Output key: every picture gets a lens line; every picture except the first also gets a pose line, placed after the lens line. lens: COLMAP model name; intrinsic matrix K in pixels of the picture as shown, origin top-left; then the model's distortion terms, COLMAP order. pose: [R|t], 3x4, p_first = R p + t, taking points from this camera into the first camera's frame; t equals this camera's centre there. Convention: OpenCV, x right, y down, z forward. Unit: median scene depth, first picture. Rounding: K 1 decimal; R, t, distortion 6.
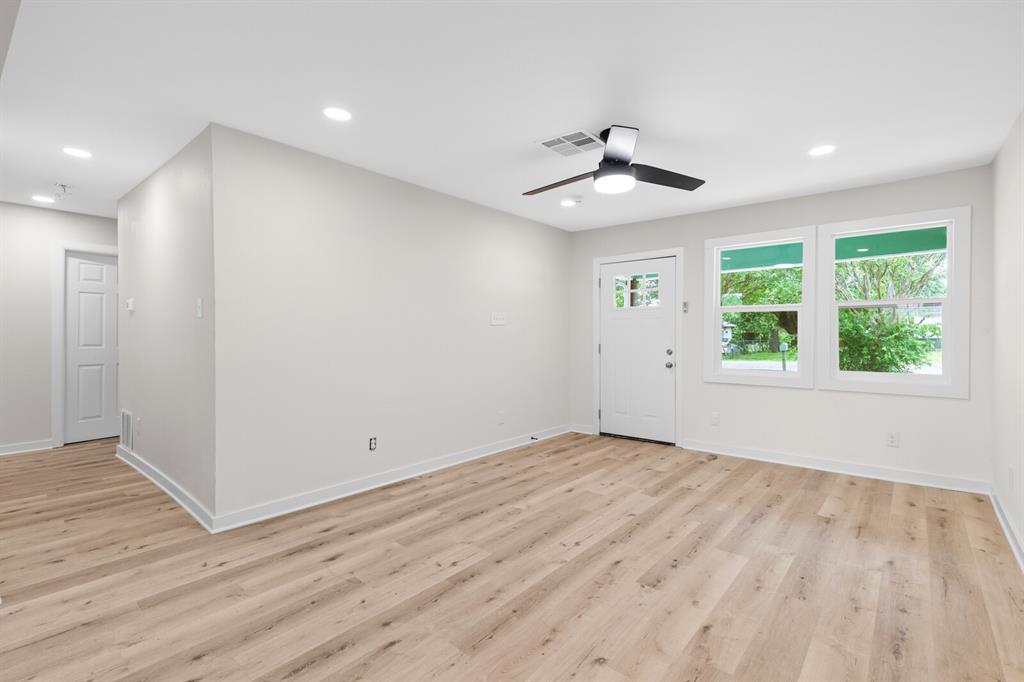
lens RADIAL K [[471.2, 0, 517.5], [0, 471.2, 336.1], [0, 0, 1]] dist [0.012754, -0.002369]
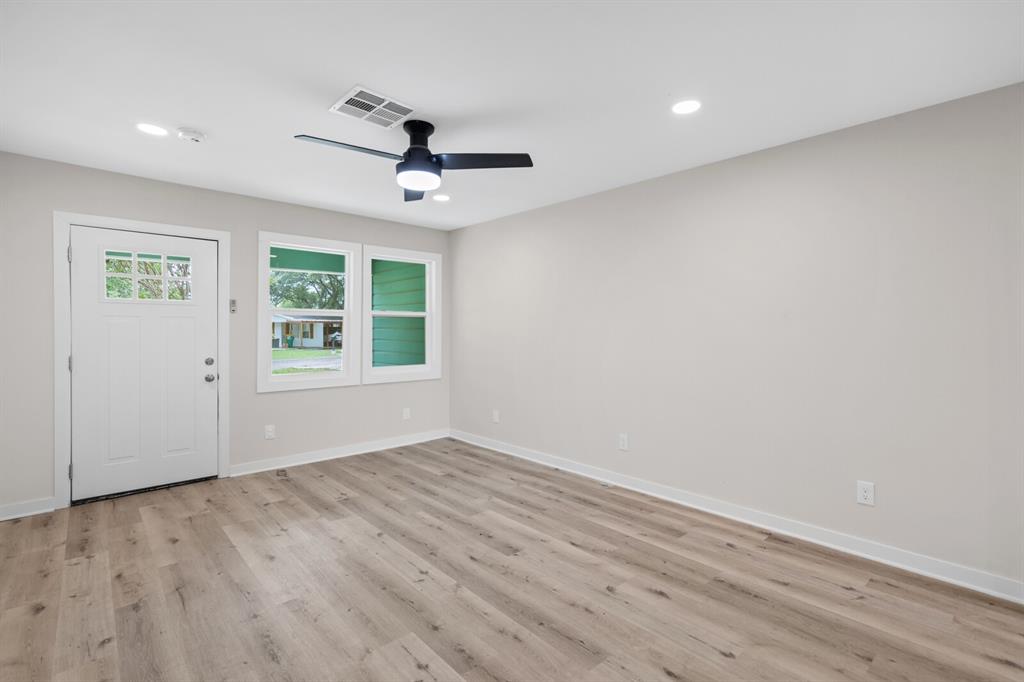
lens RADIAL K [[471.2, 0, 530.6], [0, 471.2, 362.0], [0, 0, 1]] dist [0.012754, -0.002369]
pose [[0.120966, -0.058035, 0.990959, -0.650943], [0.007732, 0.998314, 0.057522, -0.012725], [-0.992627, 0.000704, 0.121211, 0.617076]]
